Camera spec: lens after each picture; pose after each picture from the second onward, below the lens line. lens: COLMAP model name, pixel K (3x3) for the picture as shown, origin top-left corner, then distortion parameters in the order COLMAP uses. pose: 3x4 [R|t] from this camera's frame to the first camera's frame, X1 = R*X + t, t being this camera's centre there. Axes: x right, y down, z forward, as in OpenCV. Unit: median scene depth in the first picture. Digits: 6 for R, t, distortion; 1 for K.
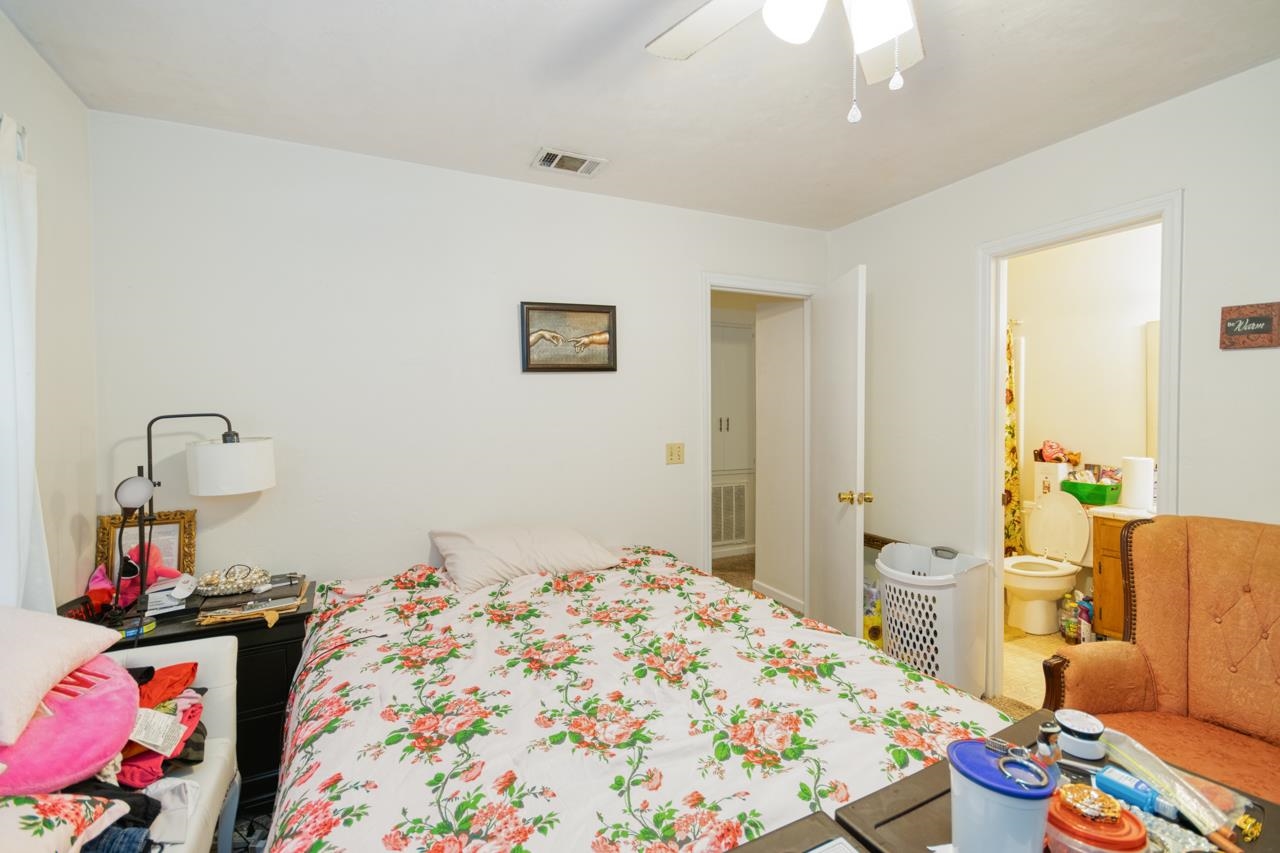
lens RADIAL K [[574.3, 0, 644.7], [0, 574.3, 422.2], [0, 0, 1]] dist [0.001716, 0.027521]
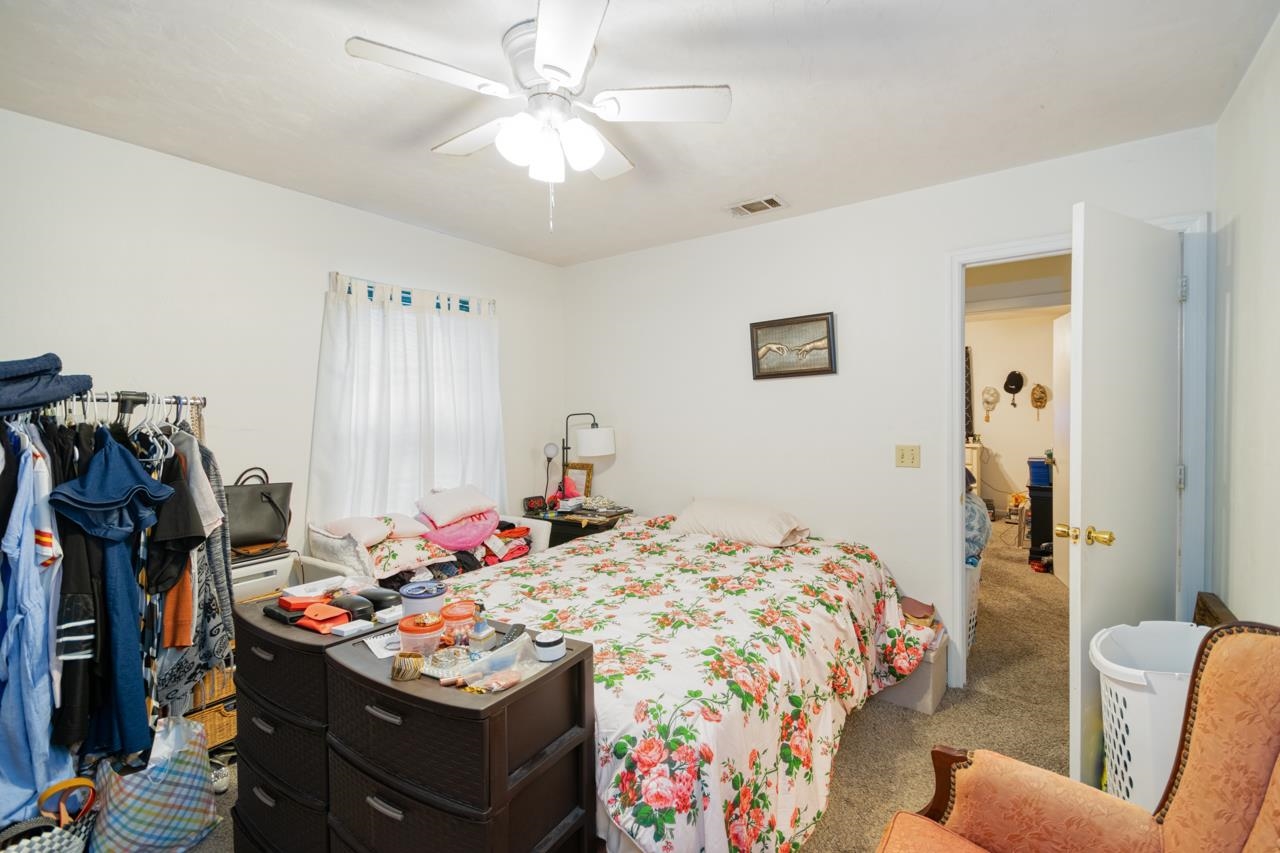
lens RADIAL K [[574.3, 0, 644.7], [0, 574.3, 422.2], [0, 0, 1]] dist [0.001716, 0.027521]
pose [[0.477306, 0.016649, -0.878579, 0.767323], [-0.011004, 0.999855, 0.012969, -0.009614], [0.878668, 0.003478, 0.477420, 0.199329]]
